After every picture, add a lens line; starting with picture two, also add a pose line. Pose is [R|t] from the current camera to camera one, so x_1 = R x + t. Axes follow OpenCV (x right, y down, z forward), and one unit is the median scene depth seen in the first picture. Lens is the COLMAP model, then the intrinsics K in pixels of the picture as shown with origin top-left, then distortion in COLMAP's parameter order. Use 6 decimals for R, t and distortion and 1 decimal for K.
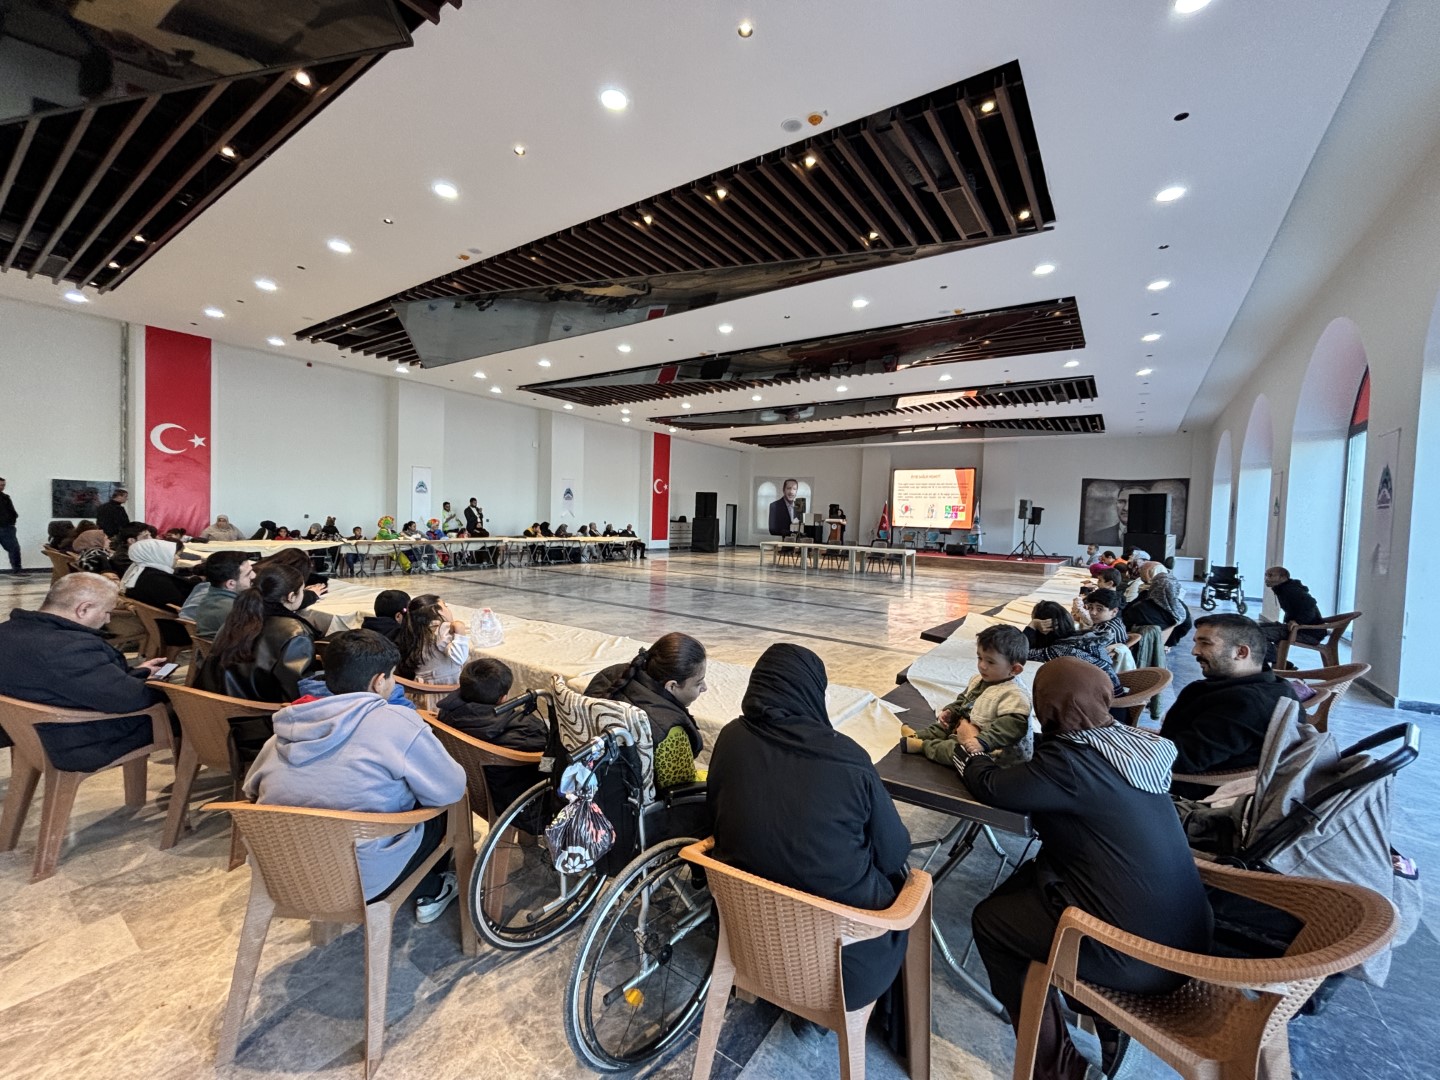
lens RADIAL K [[581.3, 0, 720.0], [0, 581.3, 540.0], [0, 0, 1]] dist [0.001740, 0.000156]
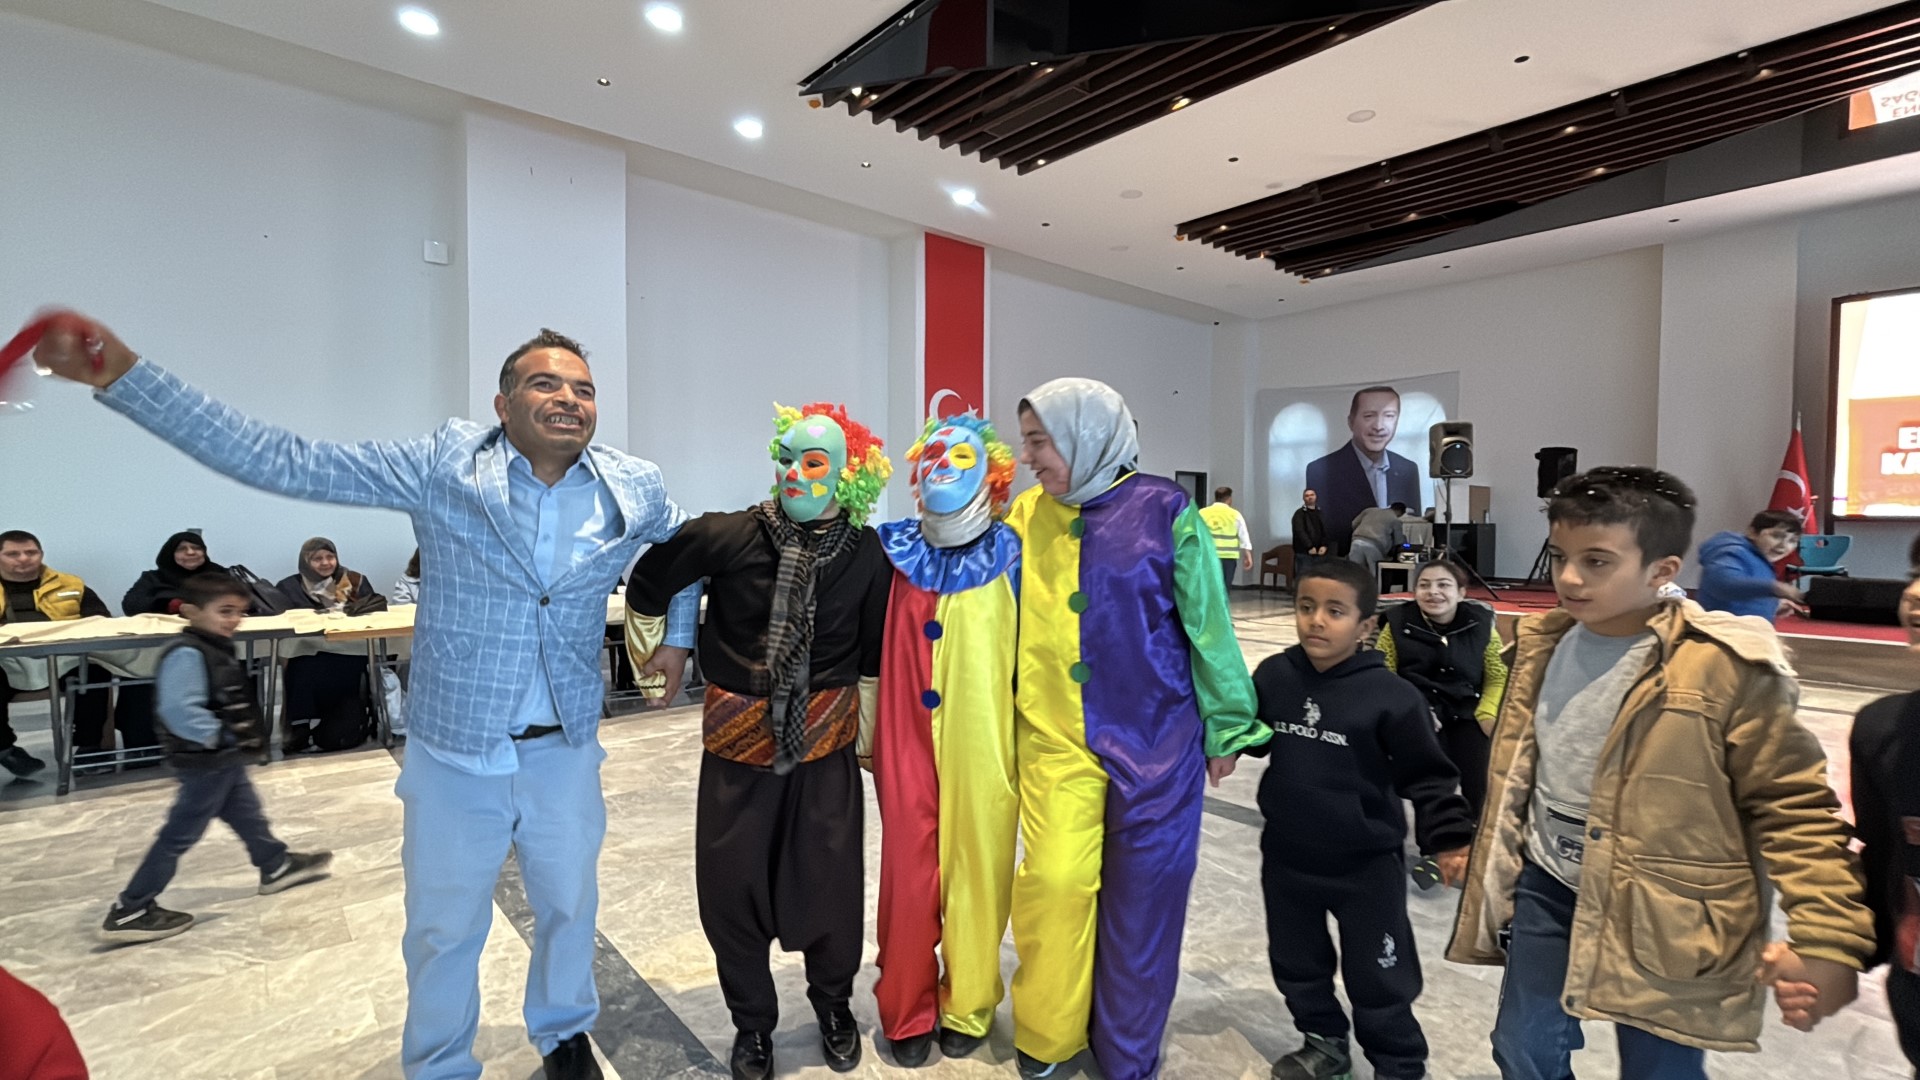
lens RADIAL K [[871.1, 0, 960.0], [0, 871.1, 540.0], [0, 0, 1]] dist [0.002241, -0.000705]
pose [[0.968246, -0.020277, -0.249176, 0.016595], [0.015127, 0.999631, -0.022564, -0.010940], [0.249542, 0.018078, 0.968195, 0.519531]]
